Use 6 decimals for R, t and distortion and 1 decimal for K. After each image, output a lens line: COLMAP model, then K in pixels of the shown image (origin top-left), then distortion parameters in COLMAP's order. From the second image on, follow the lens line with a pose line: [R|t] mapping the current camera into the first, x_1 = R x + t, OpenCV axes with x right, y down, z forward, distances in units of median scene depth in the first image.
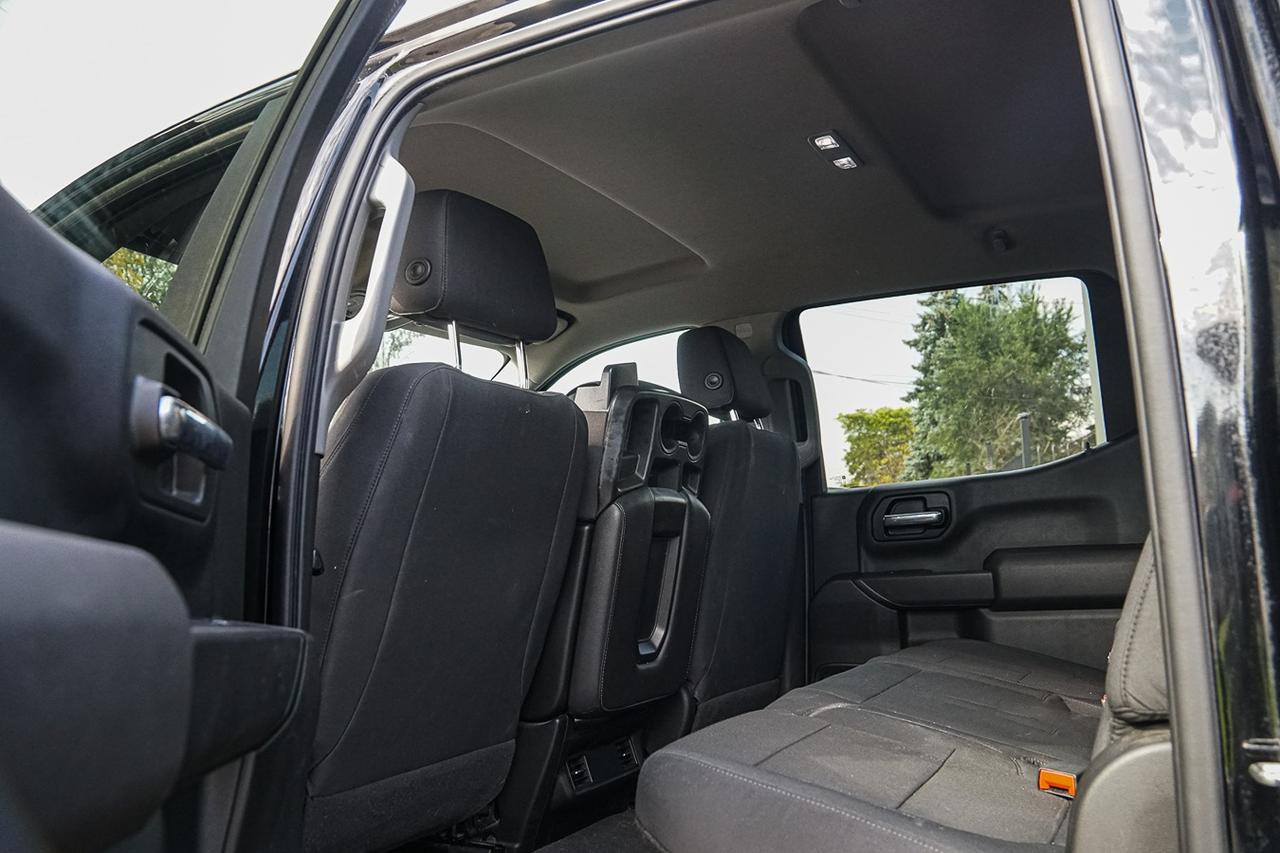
lens RADIAL K [[999.7, 0, 579.4], [0, 999.7, 443.7], [0, 0, 1]] dist [-0.100124, 0.006329]
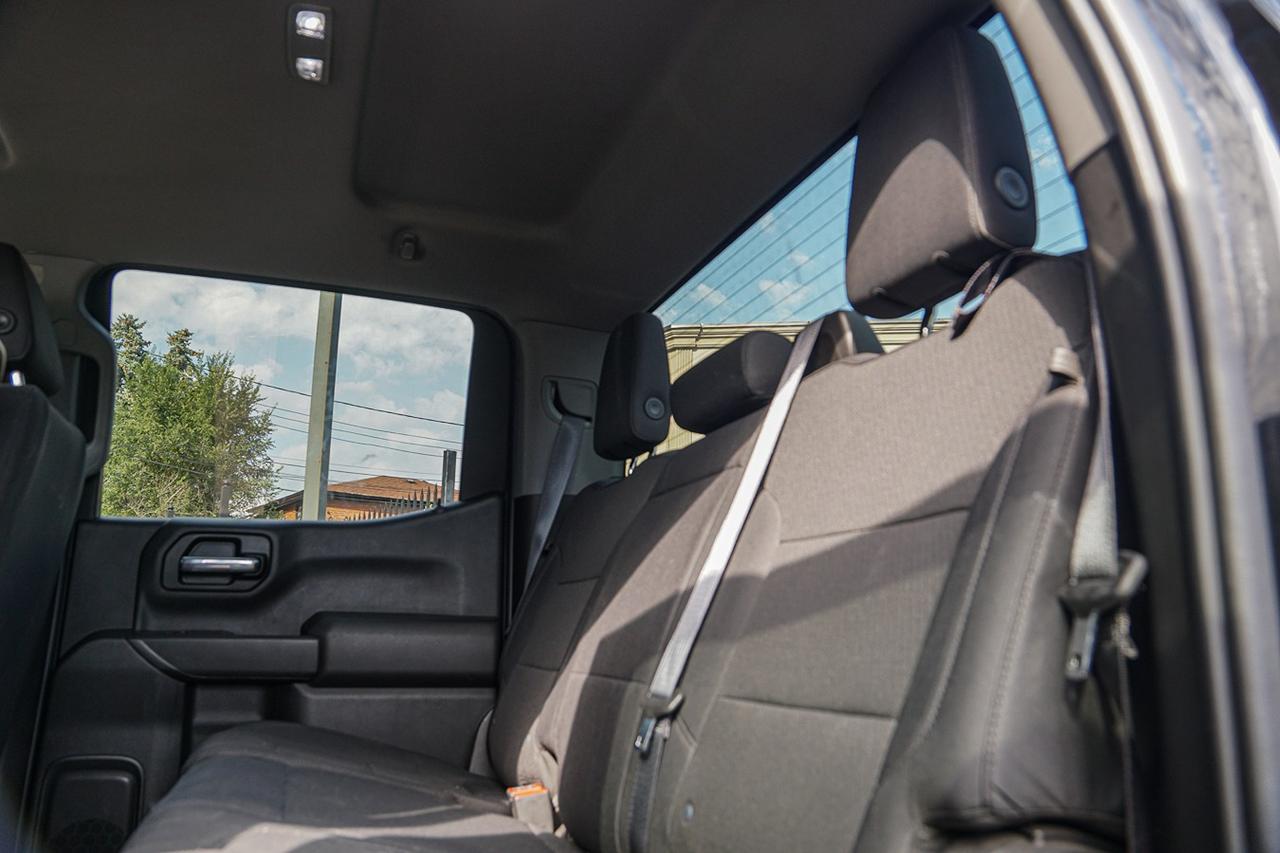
lens RADIAL K [[999.7, 0, 579.4], [0, 999.7, 443.7], [0, 0, 1]] dist [-0.100124, 0.006329]
pose [[0.652318, 0.185494, 0.734897, -0.067433], [-0.124845, 0.982643, -0.137211, 0.054064], [-0.747593, -0.002243, 0.664153, 0.276041]]
